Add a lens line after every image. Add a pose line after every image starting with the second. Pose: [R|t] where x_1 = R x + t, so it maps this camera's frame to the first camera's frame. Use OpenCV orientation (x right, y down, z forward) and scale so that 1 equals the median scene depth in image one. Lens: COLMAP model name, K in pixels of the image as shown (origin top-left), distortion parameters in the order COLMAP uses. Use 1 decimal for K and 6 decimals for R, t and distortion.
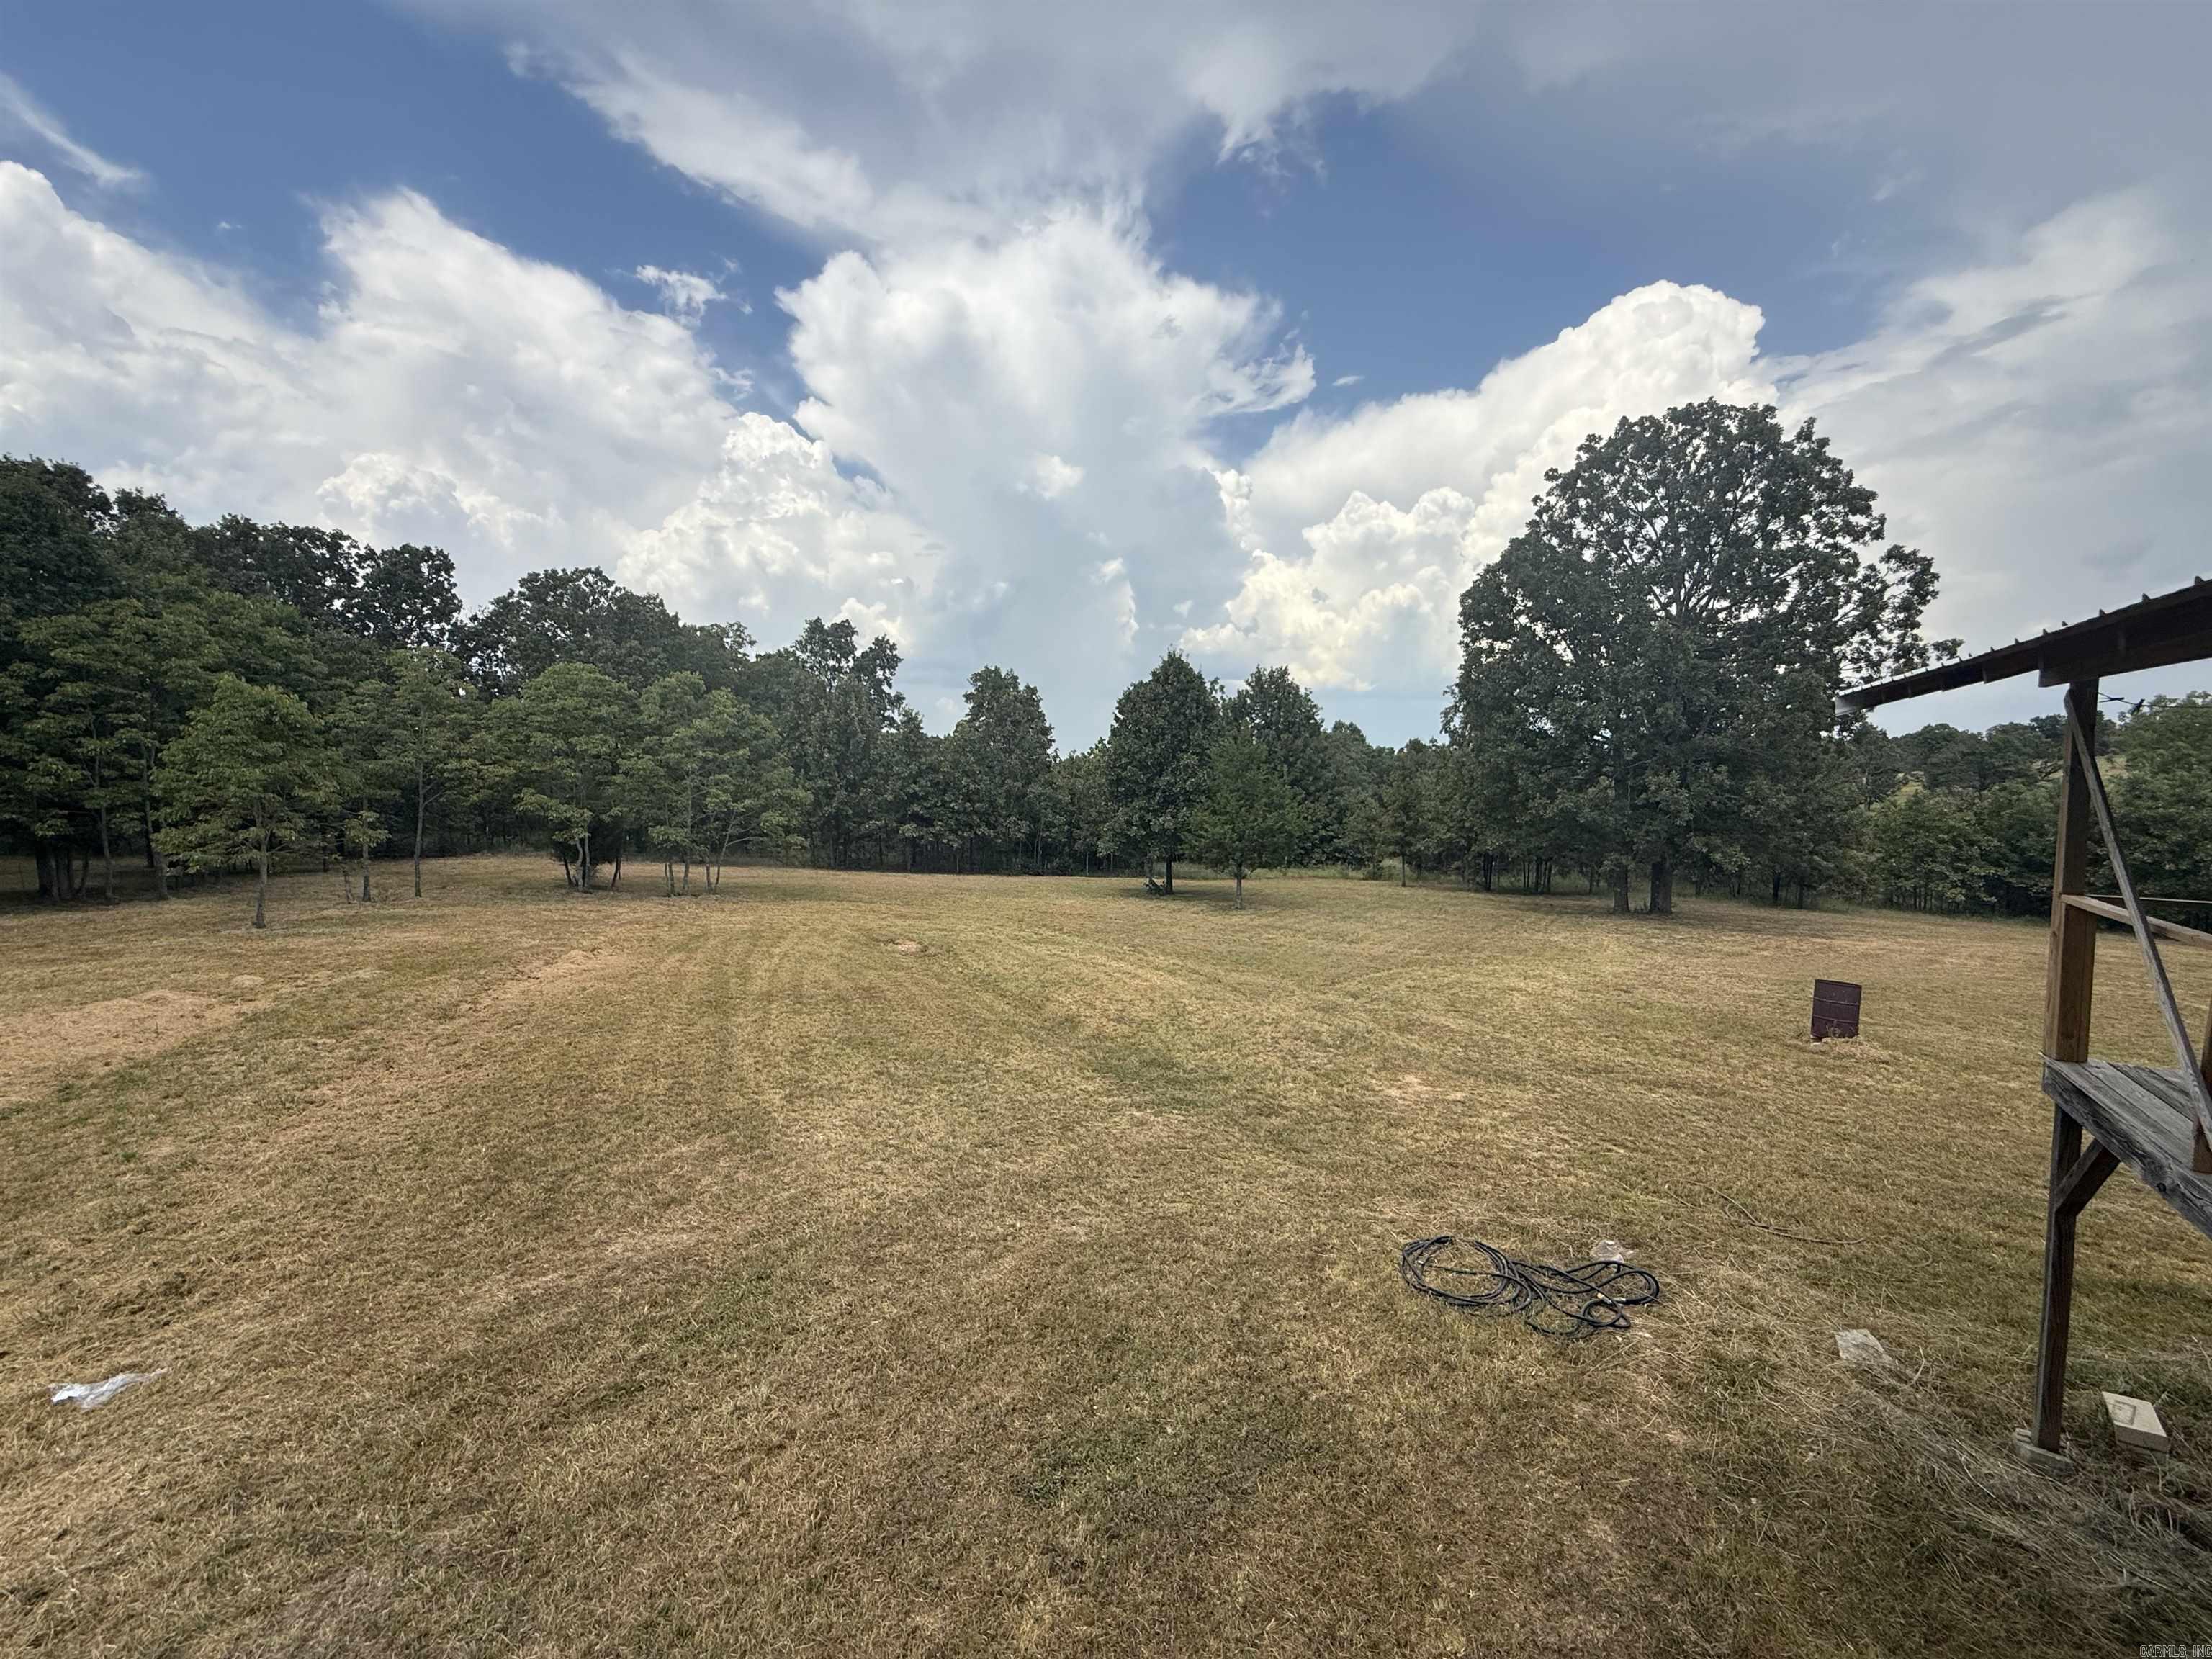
lens RADIAL K [[880.9, 0, 1106.0], [0, 880.9, 829.5], [0, 0, 1]] dist [-0.001521, -0.000240]
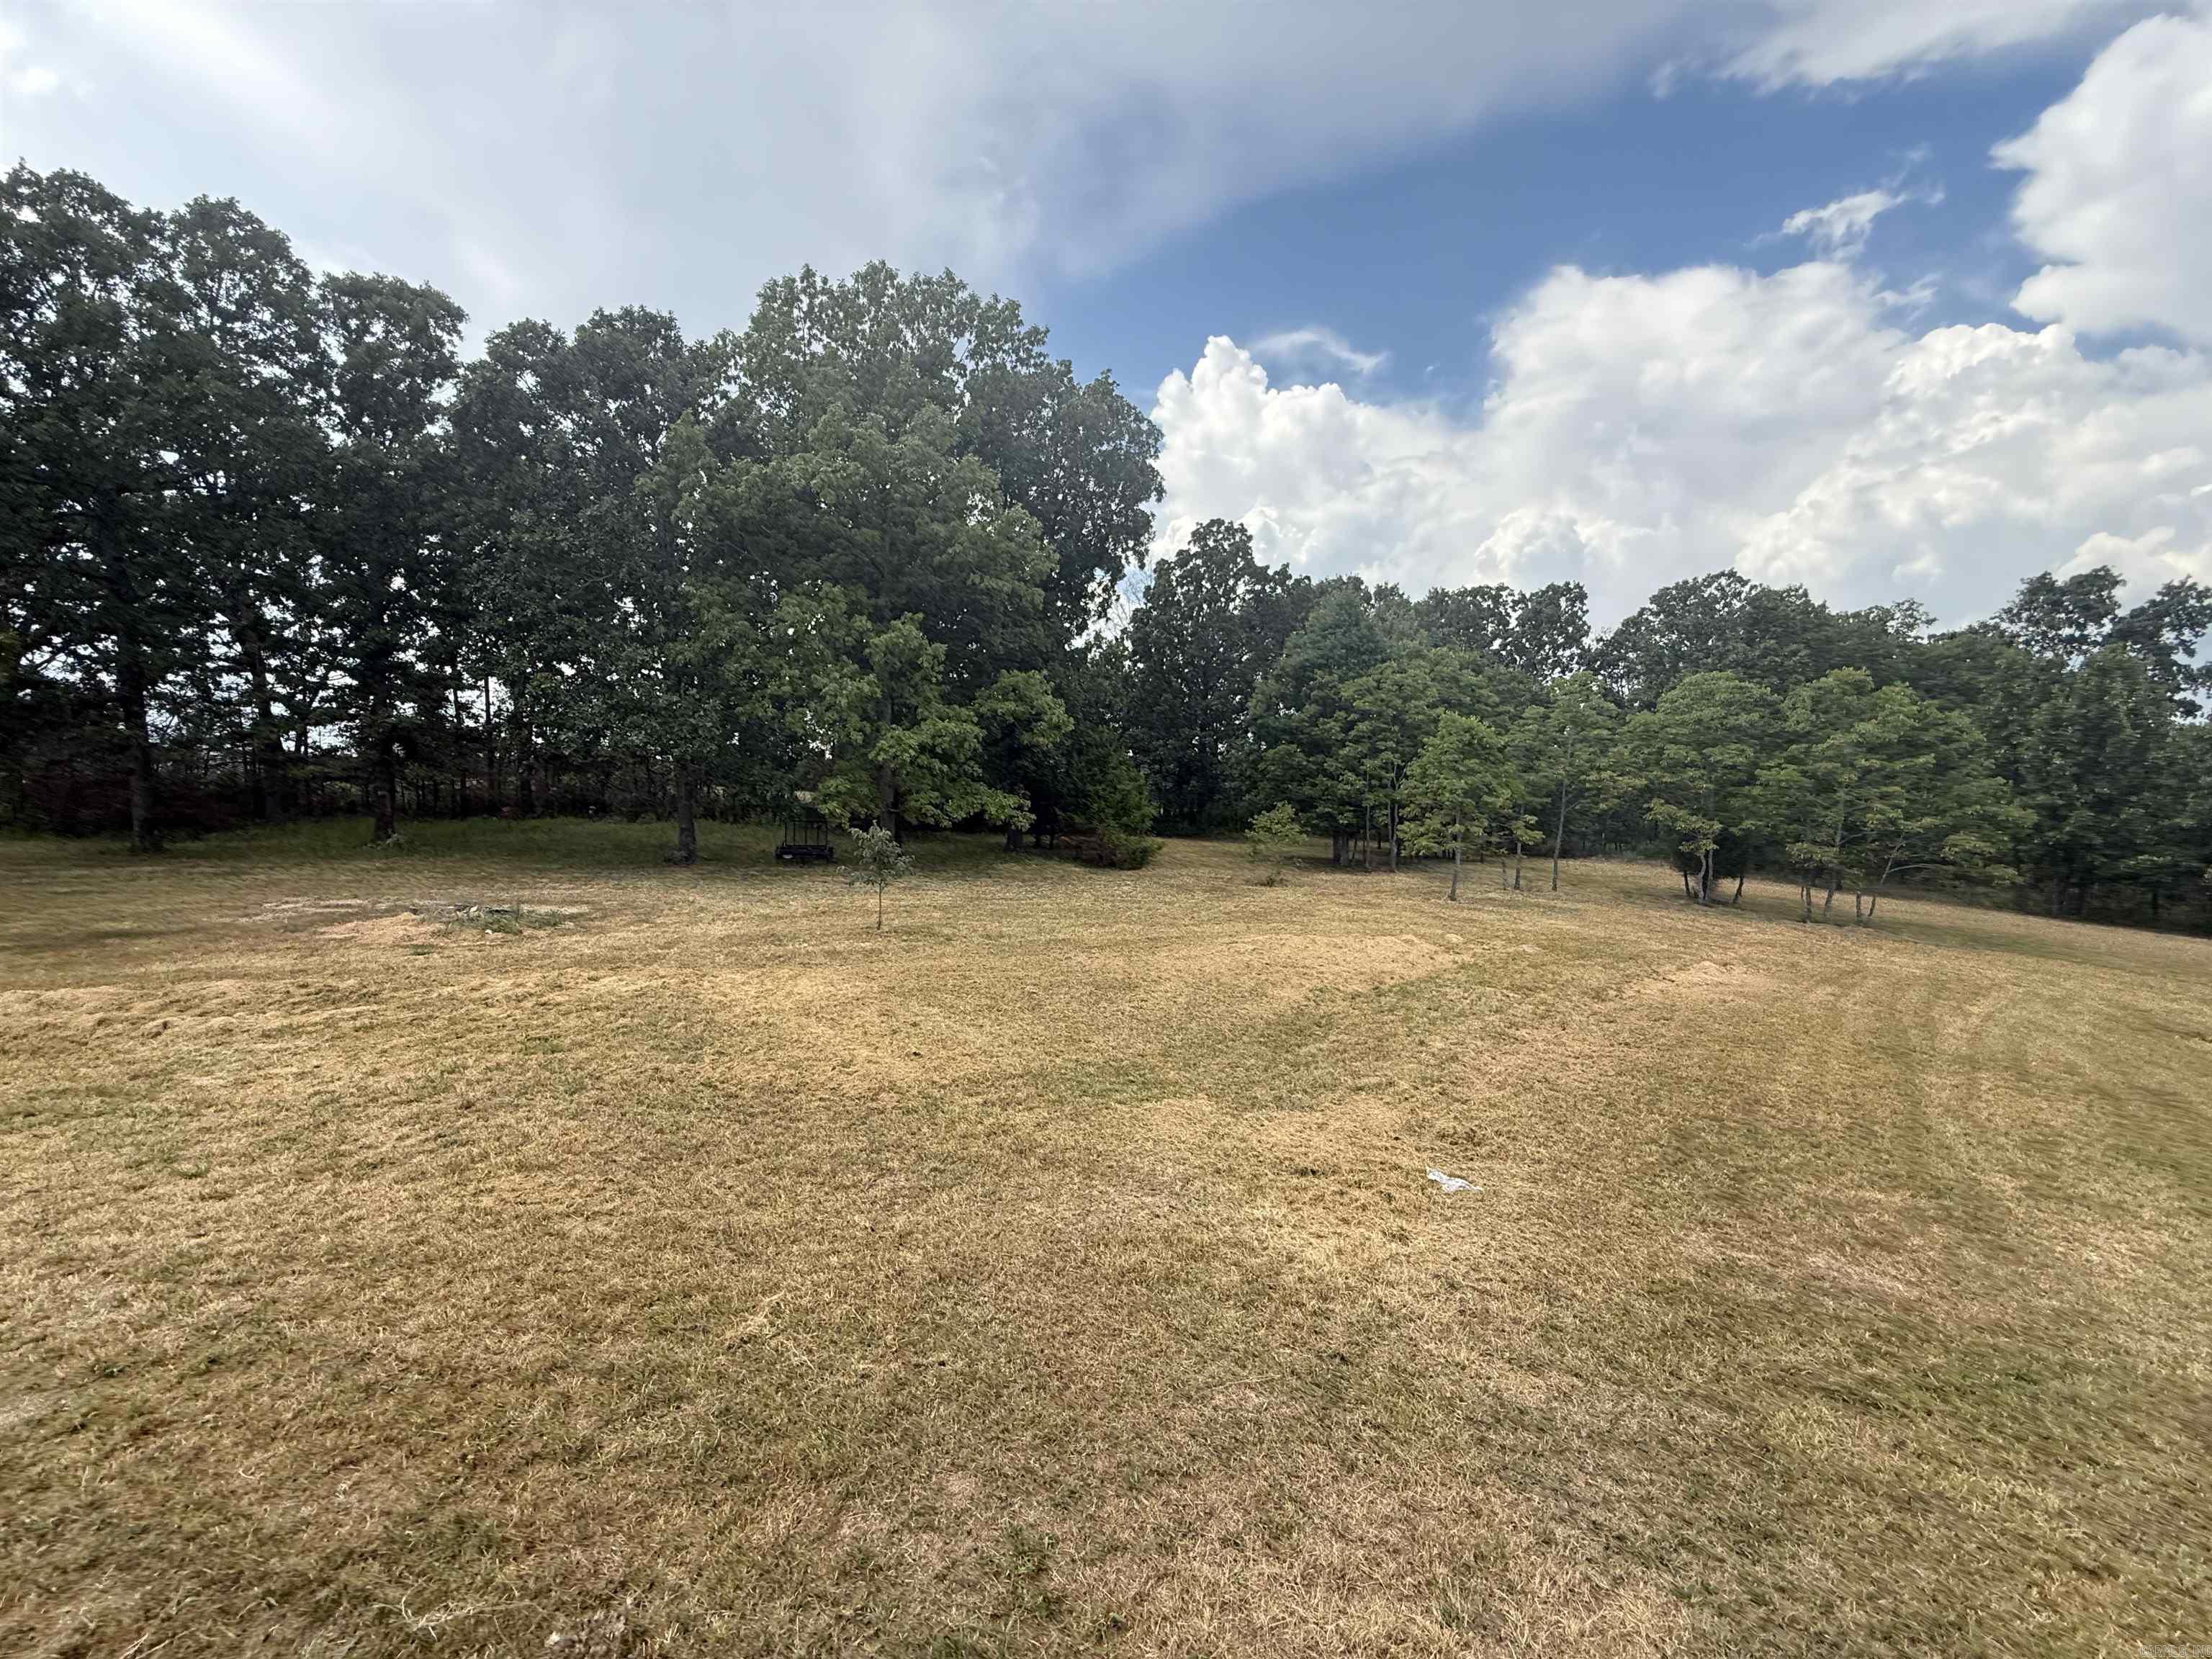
lens RADIAL K [[884.3, 0, 1097.0], [0, 884.3, 825.4], [0, 0, 1]] dist [0.001792, 0.000437]
pose [[0.439531, 0.046483, -0.897024, -0.007572], [-0.061430, 0.997877, 0.021609, 0.002158], [0.896125, 0.045606, 0.441453, -0.039859]]
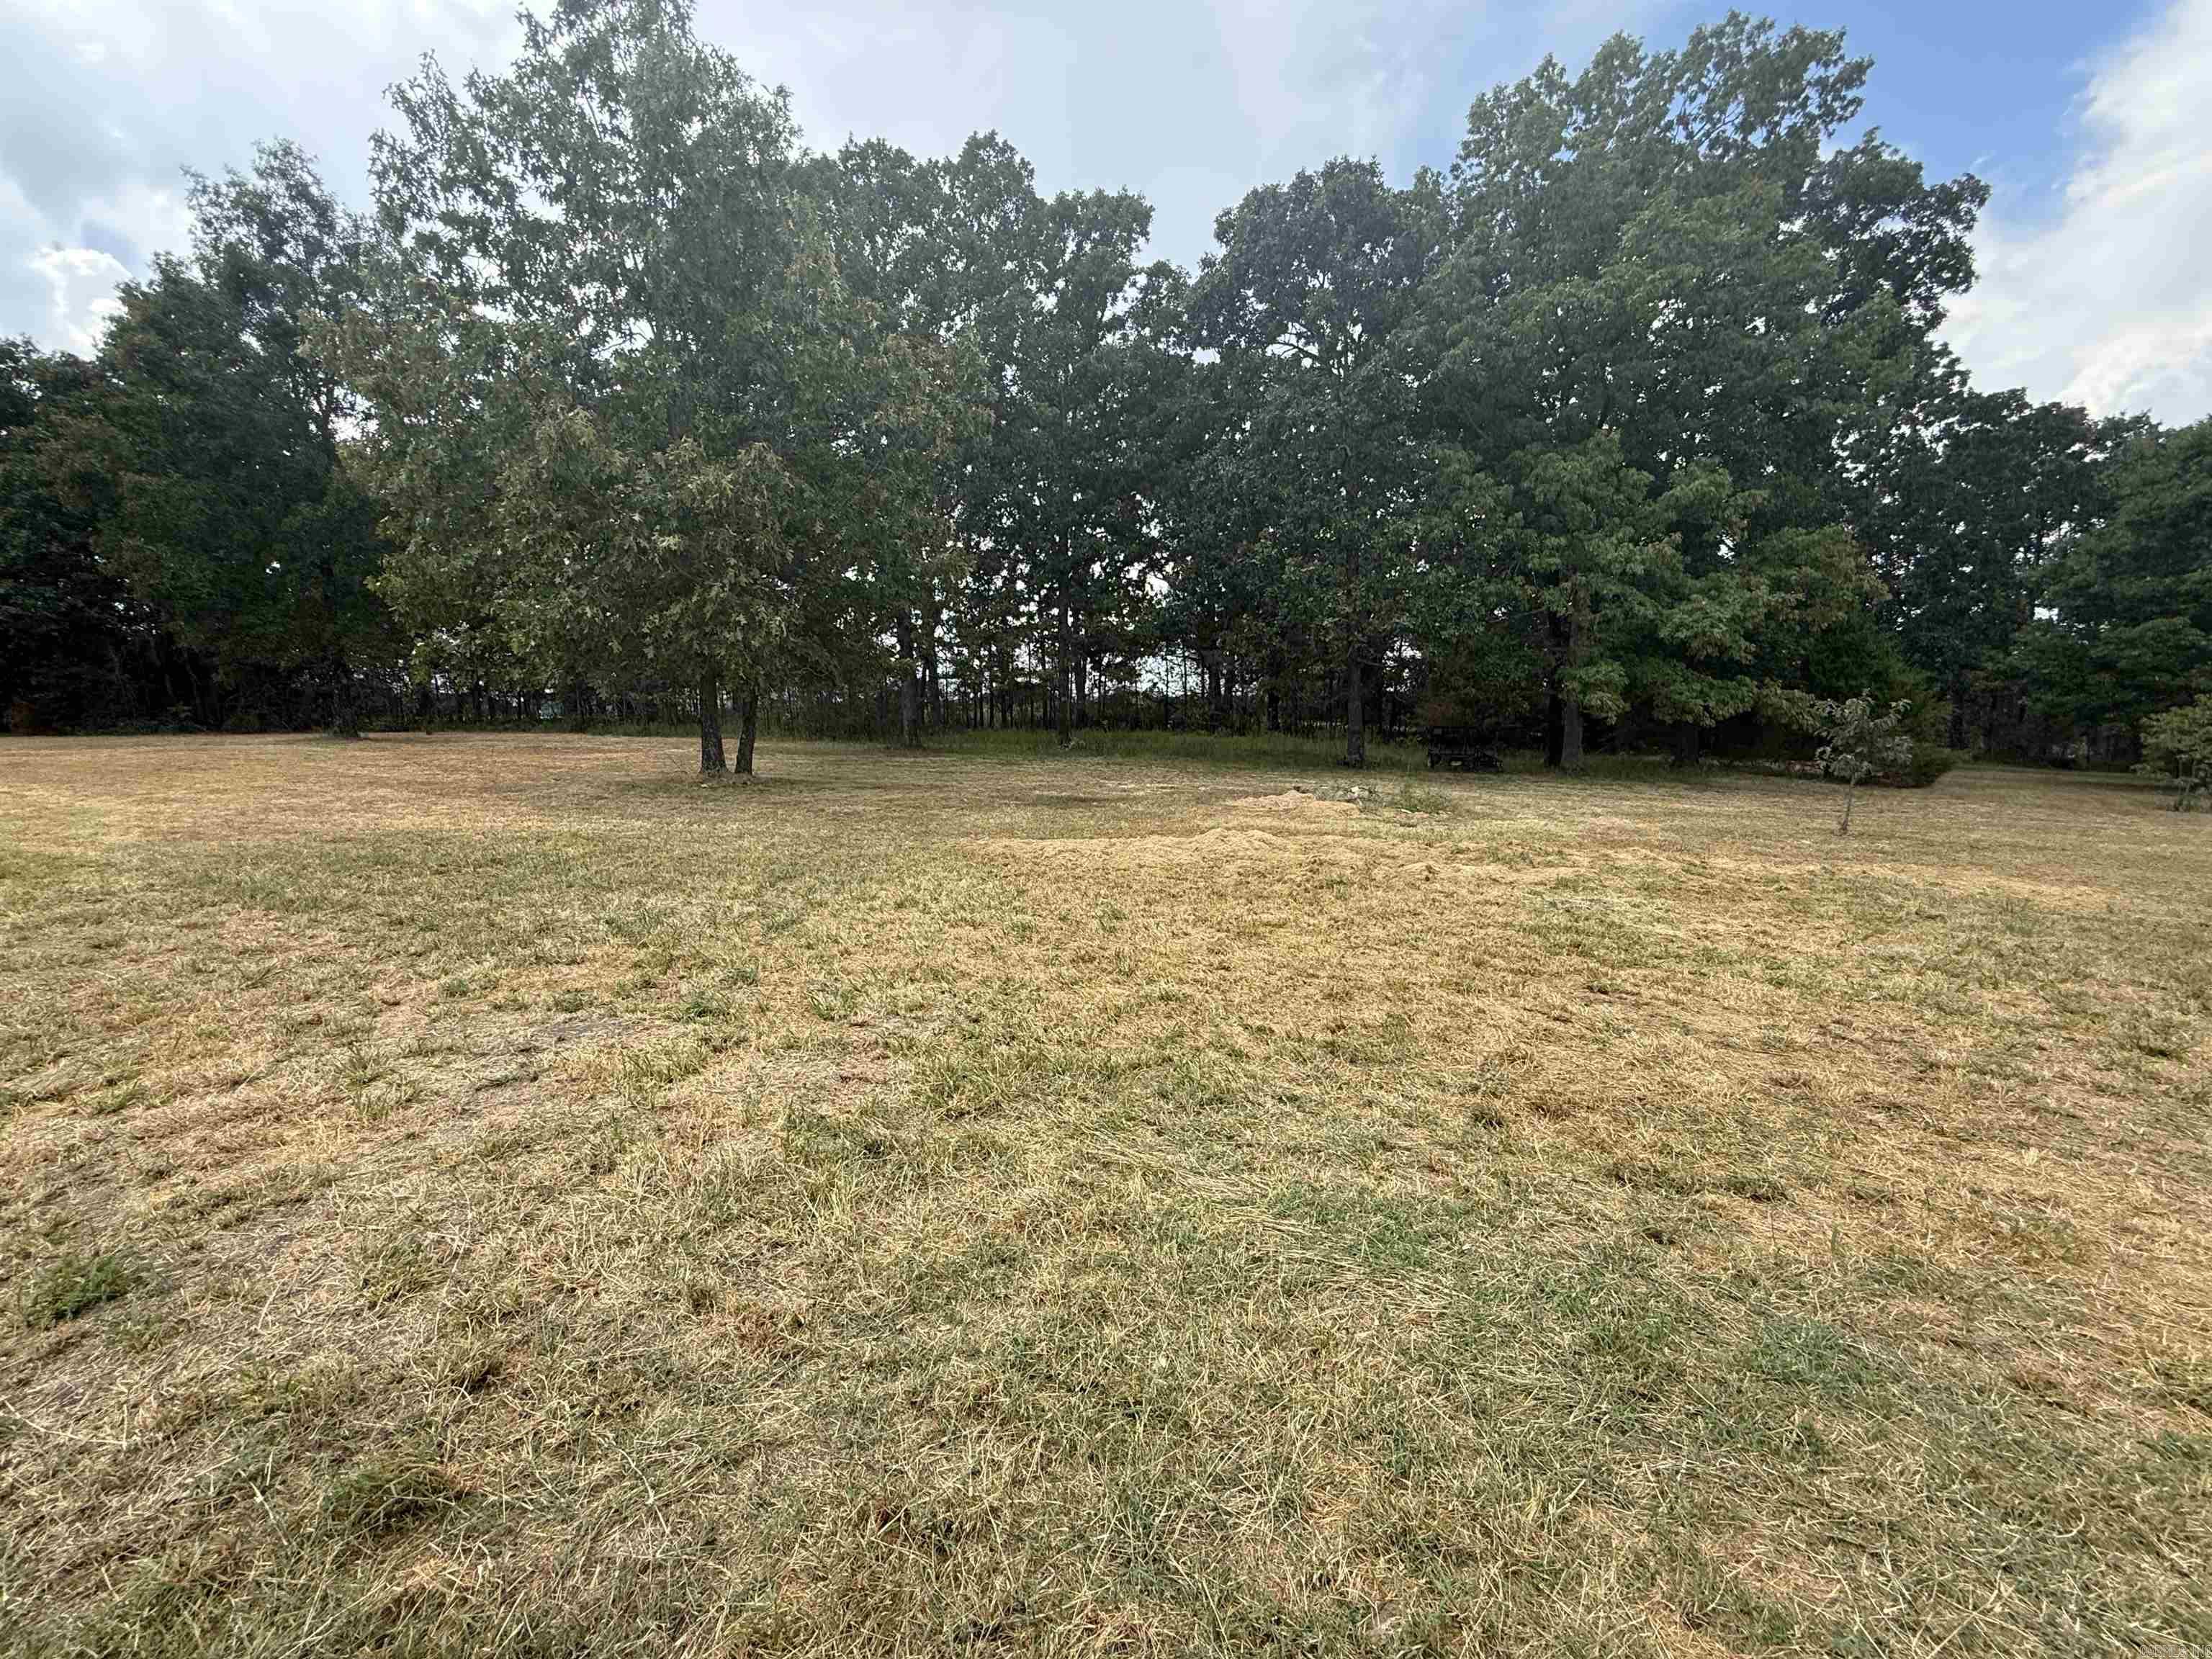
lens RADIAL K [[880.0, 0, 1092.3], [0, 880.0, 827.3], [0, 0, 1]] dist [0.001423, -0.000033]
pose [[0.064952, 0.115267, -0.991209, -0.150895], [-0.058608, 0.992032, 0.111522, 0.057532], [0.996166, 0.050849, 0.071190, -0.302899]]
